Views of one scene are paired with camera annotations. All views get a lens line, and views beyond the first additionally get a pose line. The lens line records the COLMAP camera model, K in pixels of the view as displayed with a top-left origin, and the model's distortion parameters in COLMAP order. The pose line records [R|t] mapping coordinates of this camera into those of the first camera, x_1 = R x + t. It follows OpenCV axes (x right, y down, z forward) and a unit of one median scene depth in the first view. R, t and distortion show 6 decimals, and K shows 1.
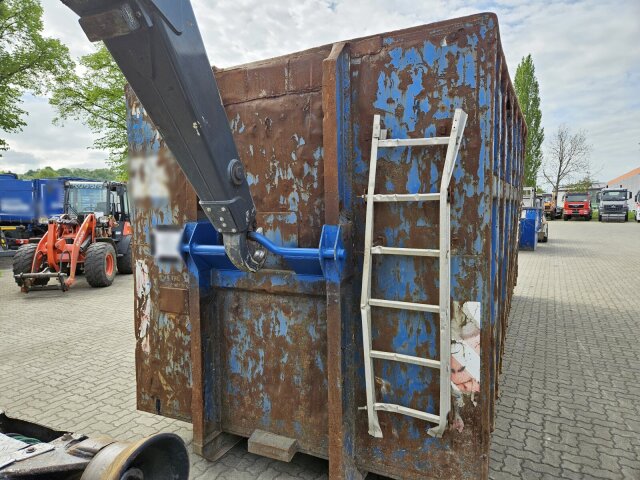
lens RADIAL K [[430.4, 0, 319.3], [0, 430.4, 238.6], [0, 0, 1]] dist [0.057291, -0.046318]
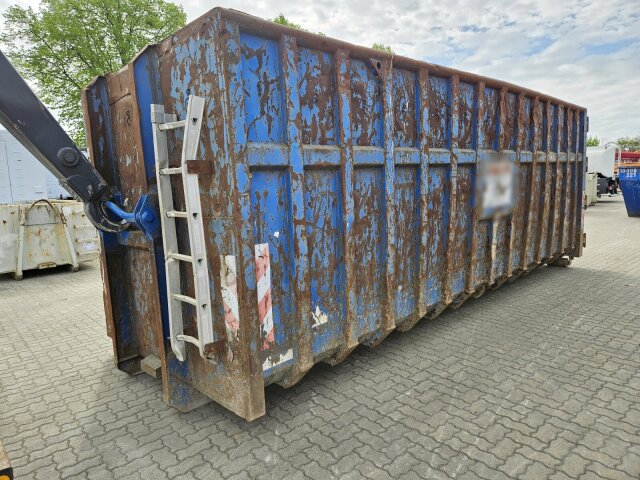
lens RADIAL K [[430.4, 0, 315.6], [0, 430.4, 238.2], [0, 0, 1]] dist [0.057291, -0.046318]
pose [[0.939659, 0.004403, -0.342083, 0.965060], [0.017612, 0.997969, 0.061225, 0.028409], [0.341658, -0.063555, 0.937673, -0.035177]]
